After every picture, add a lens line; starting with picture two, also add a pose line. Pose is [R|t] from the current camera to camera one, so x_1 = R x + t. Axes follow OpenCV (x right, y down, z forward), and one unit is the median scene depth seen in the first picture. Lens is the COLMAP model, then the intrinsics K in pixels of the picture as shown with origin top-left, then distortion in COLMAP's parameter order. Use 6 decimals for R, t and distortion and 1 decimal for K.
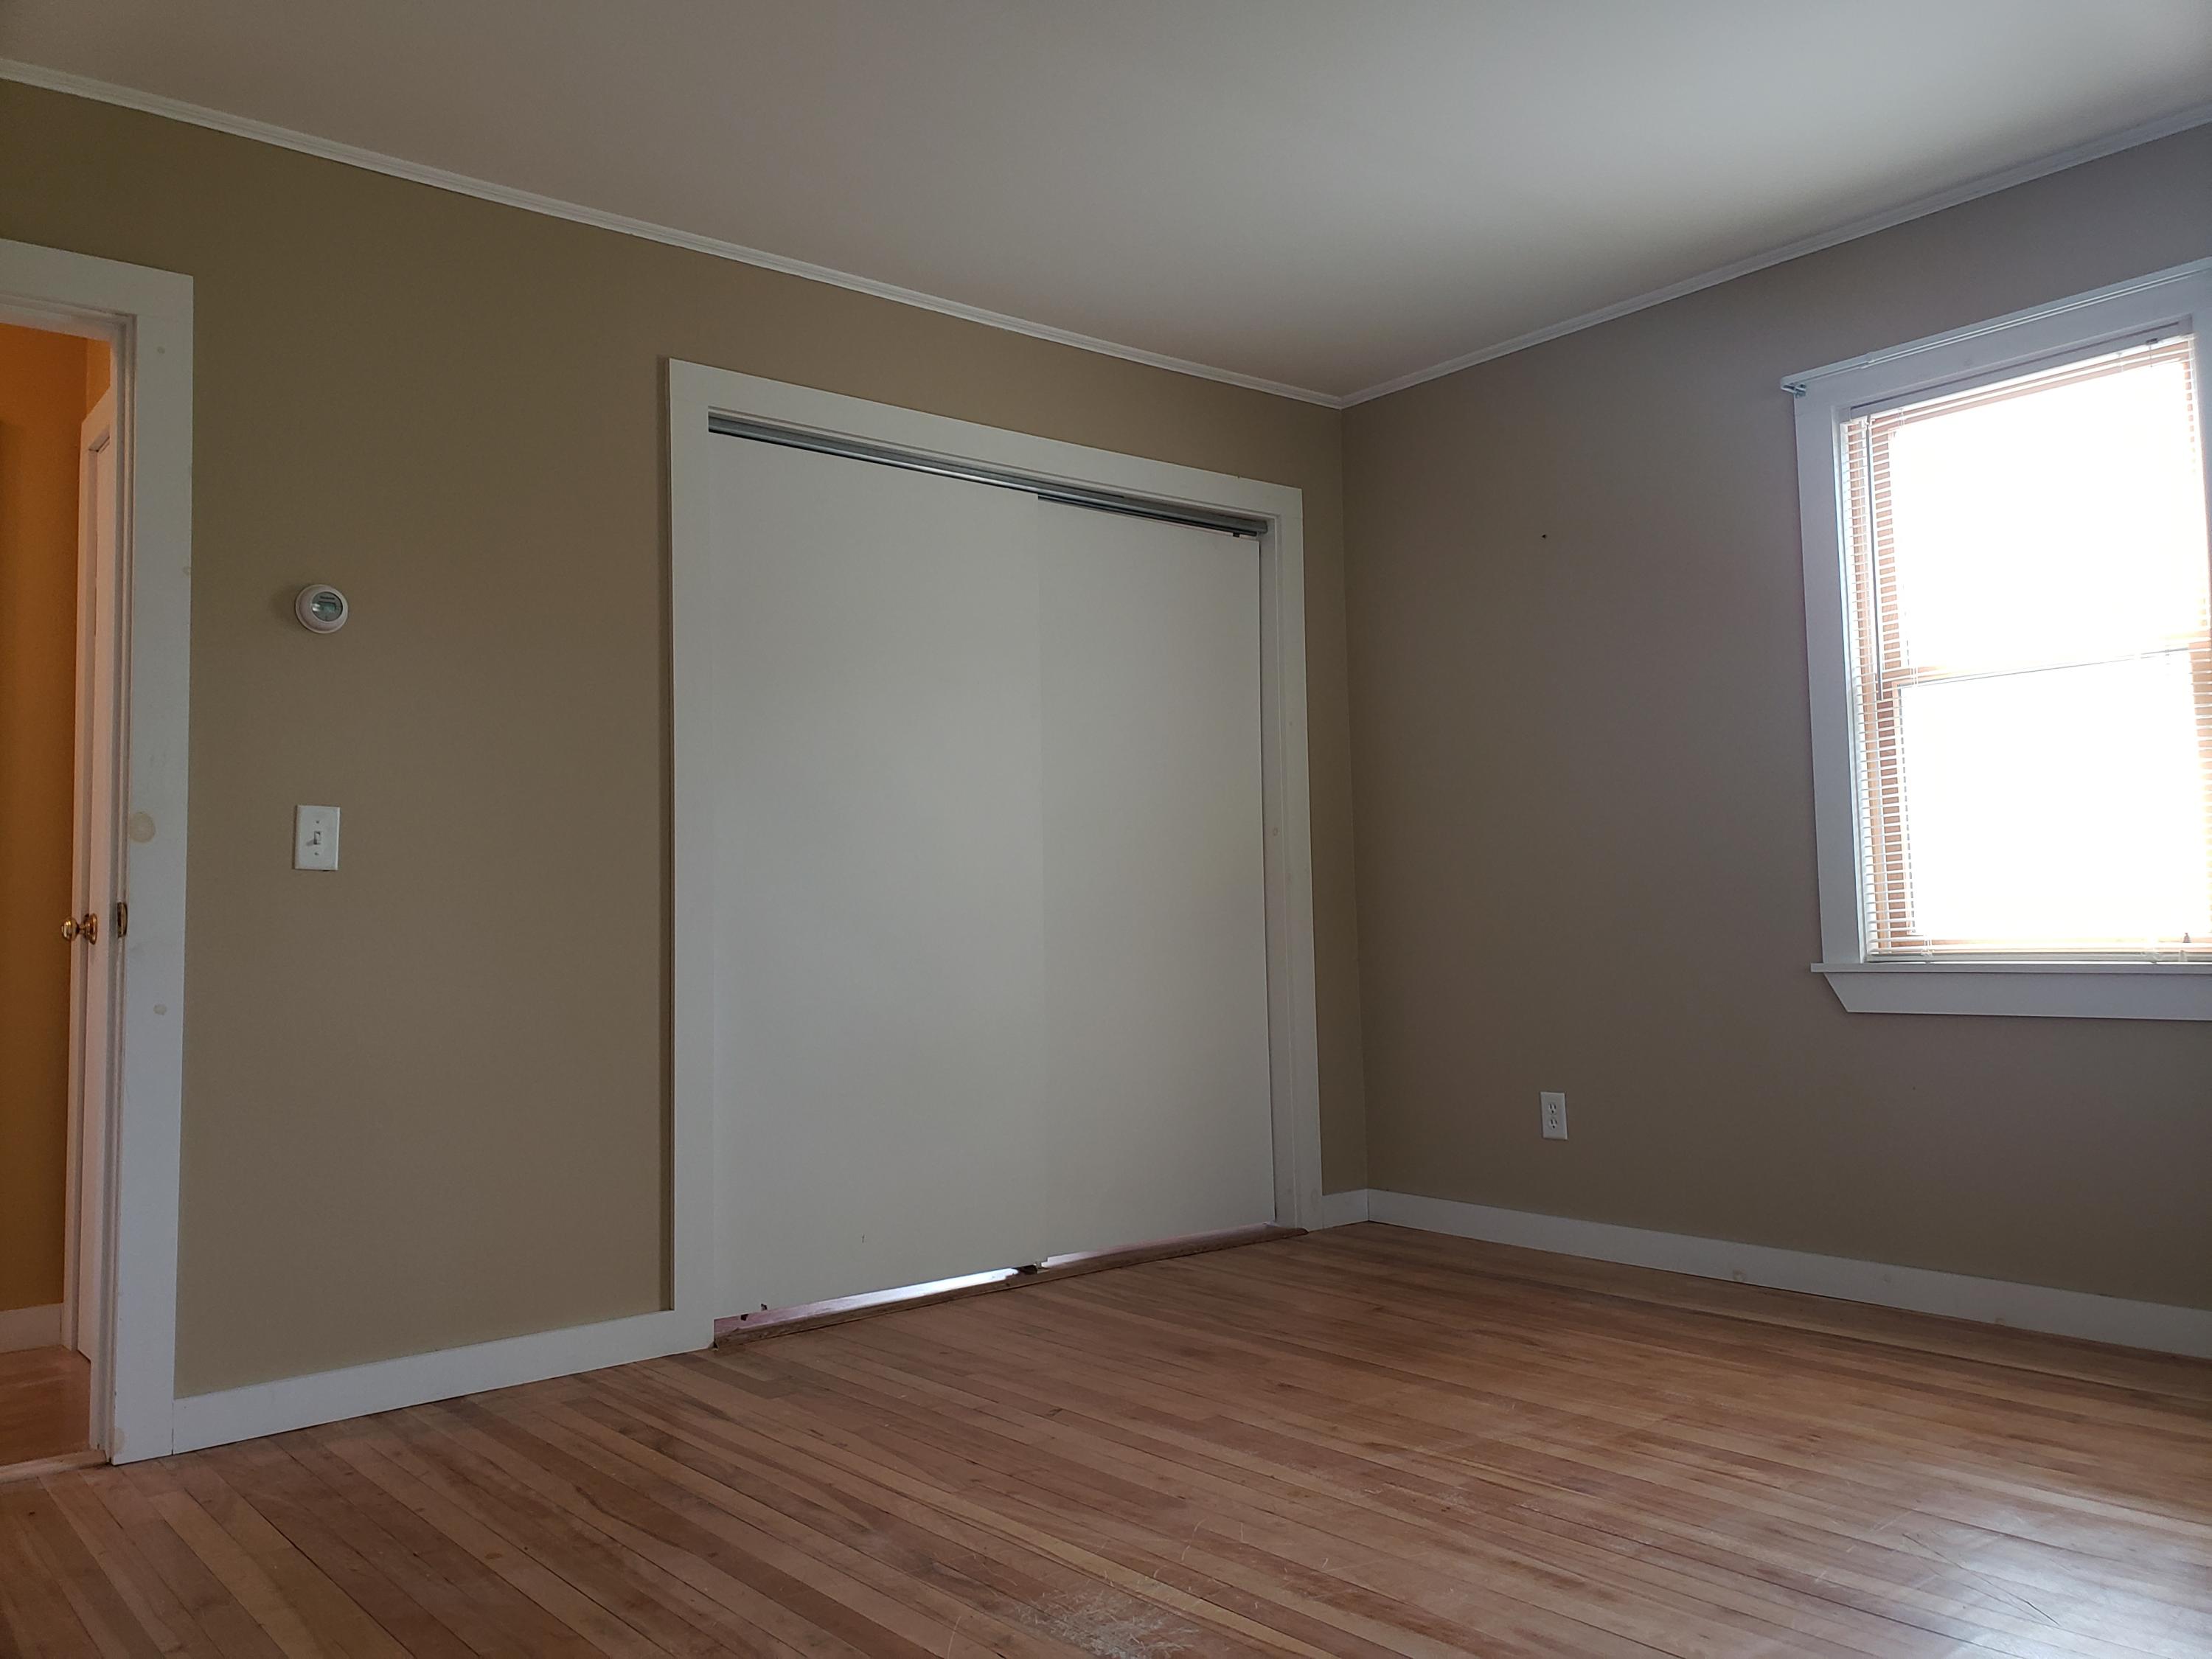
lens RADIAL K [[1721.3, 0, 1098.1], [0, 1721.3, 837.8], [0, 0, 1]] dist [0.049084, -0.071897]
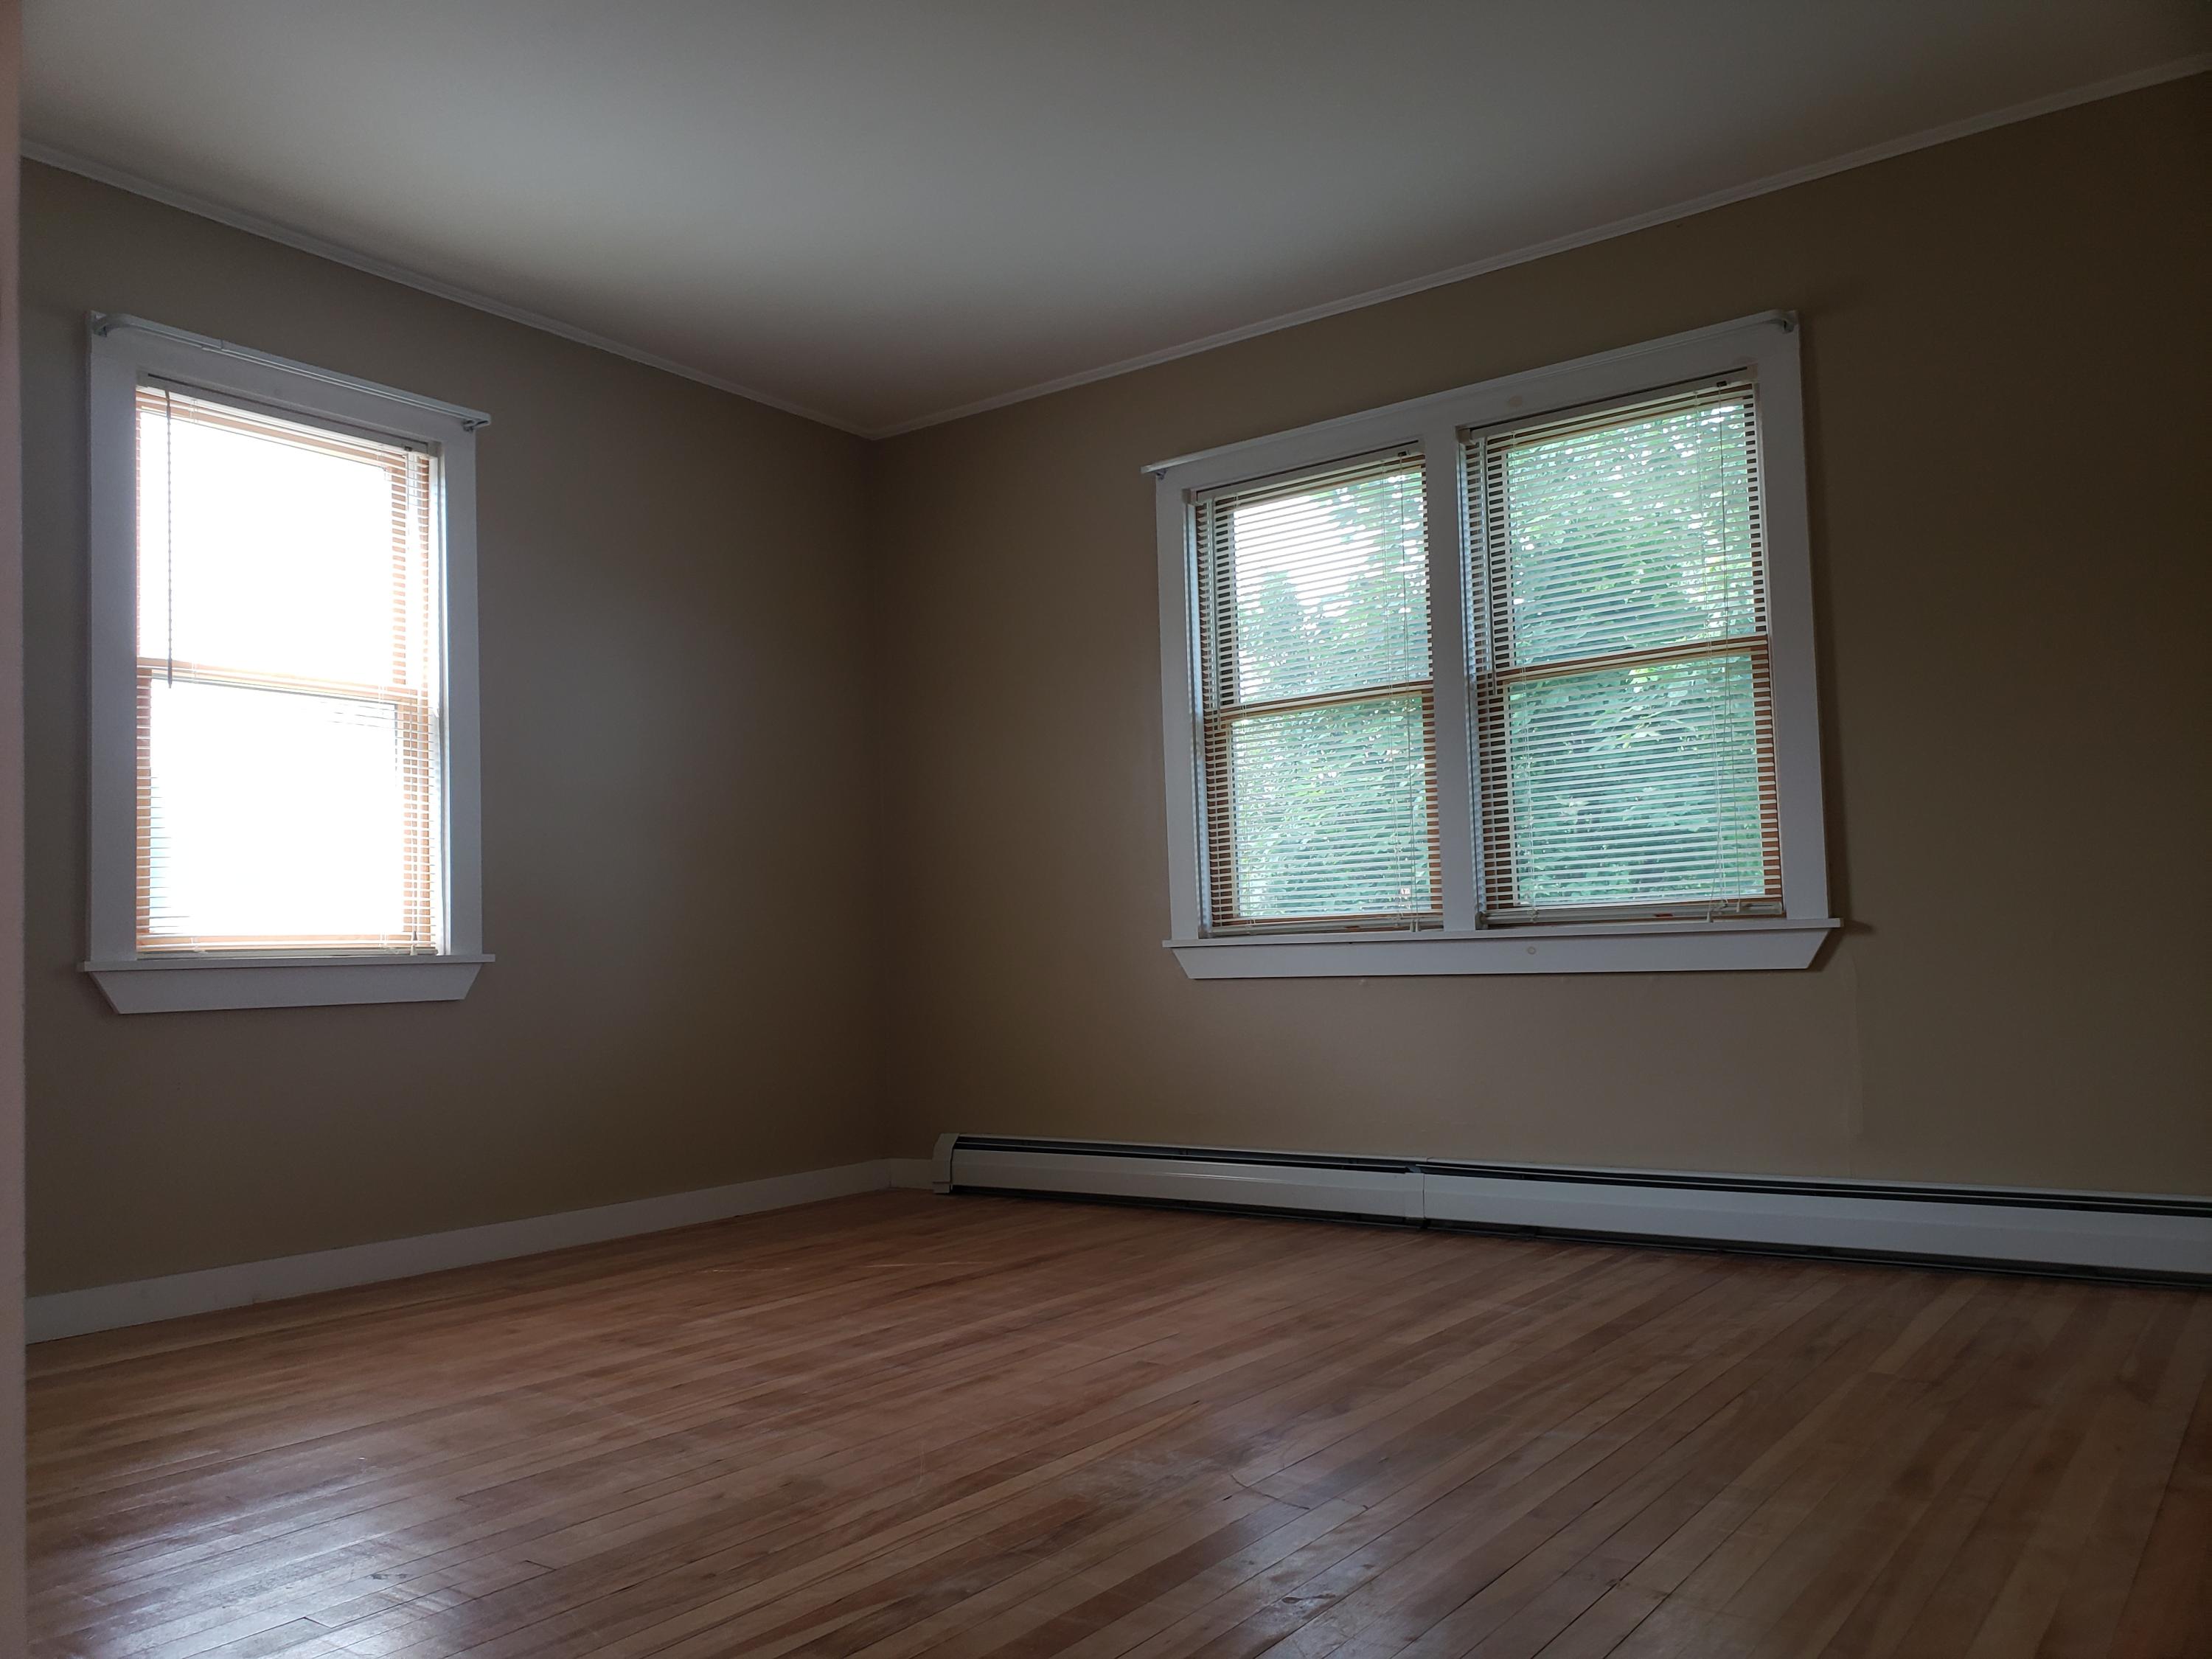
lens RADIAL K [[1721.3, 0, 1109.4], [0, 1721.3, 828.9], [0, 0, 1]] dist [0.049084, -0.071897]
pose [[-0.257023, 0.107908, 0.960362, -0.816322], [-0.014544, 0.993202, -0.115491, 0.140312], [-0.966296, -0.043652, -0.253706, 1.008120]]
